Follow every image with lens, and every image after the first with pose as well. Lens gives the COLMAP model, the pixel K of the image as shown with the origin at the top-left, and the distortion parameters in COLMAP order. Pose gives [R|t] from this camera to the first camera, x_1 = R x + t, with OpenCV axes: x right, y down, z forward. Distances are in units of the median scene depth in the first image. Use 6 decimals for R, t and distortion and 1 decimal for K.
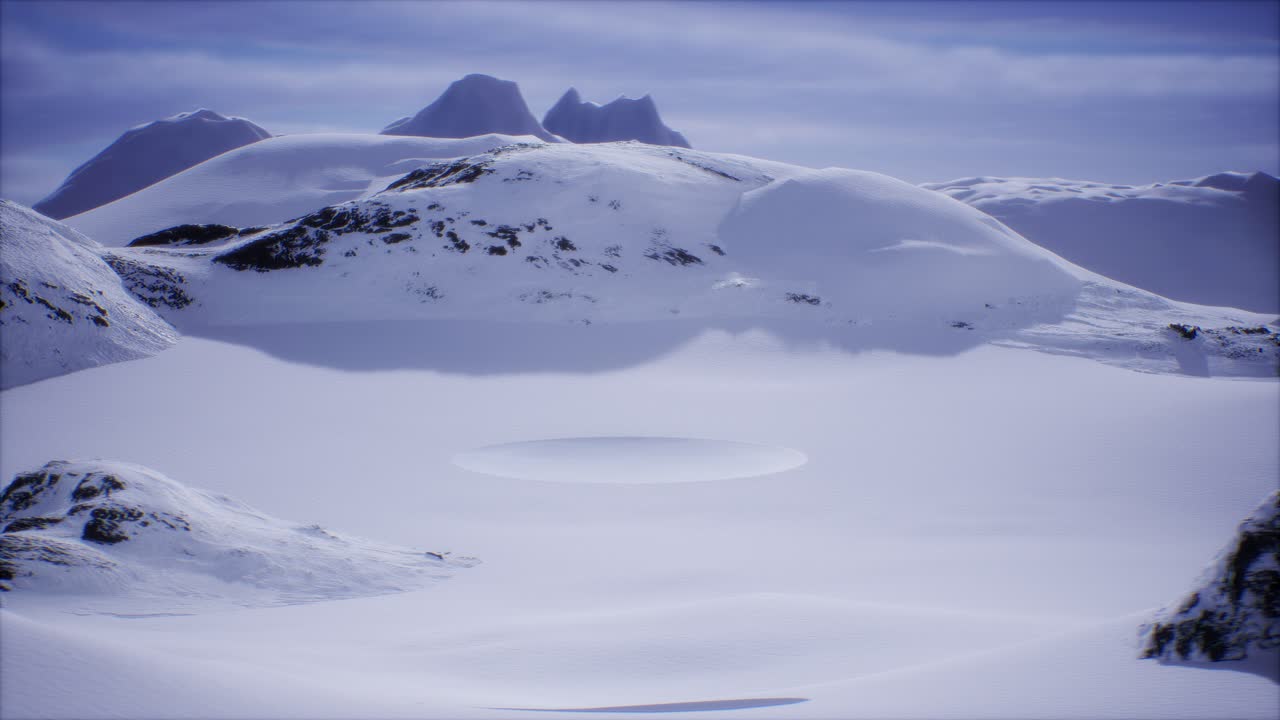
lens RADIAL K [[6516.2, 0, 640.0], [0, 6516.2, 359.7], [0, 0, 1]] dist [0.205460, 0.000000]
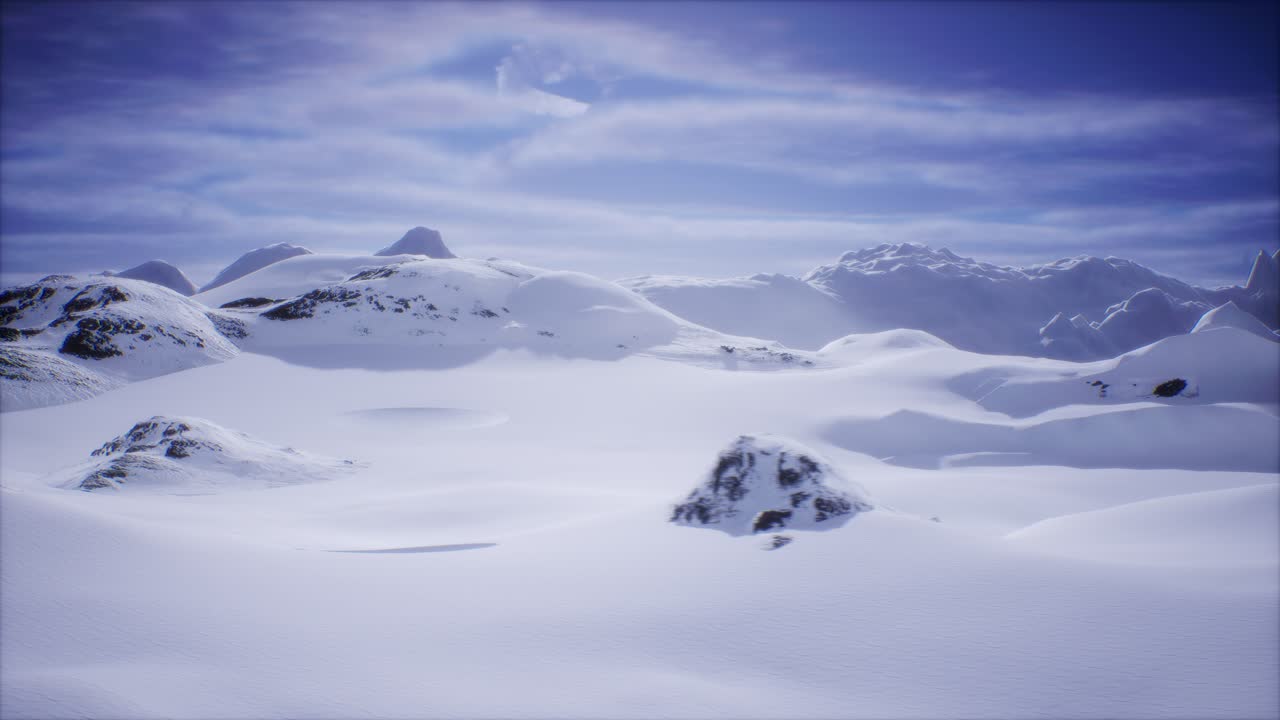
lens RADIAL K [[6516.2, 0, 640.0], [0, 6516.2, 360.0], [0, 0, 1]] dist [0.205460, 0.000000]
pose [[0.987225, 0.000038, 0.159330, -0.275744], [0.002560, 0.999867, -0.016099, 0.032504], [-0.159309, 0.016301, 0.987094, -1.054257]]
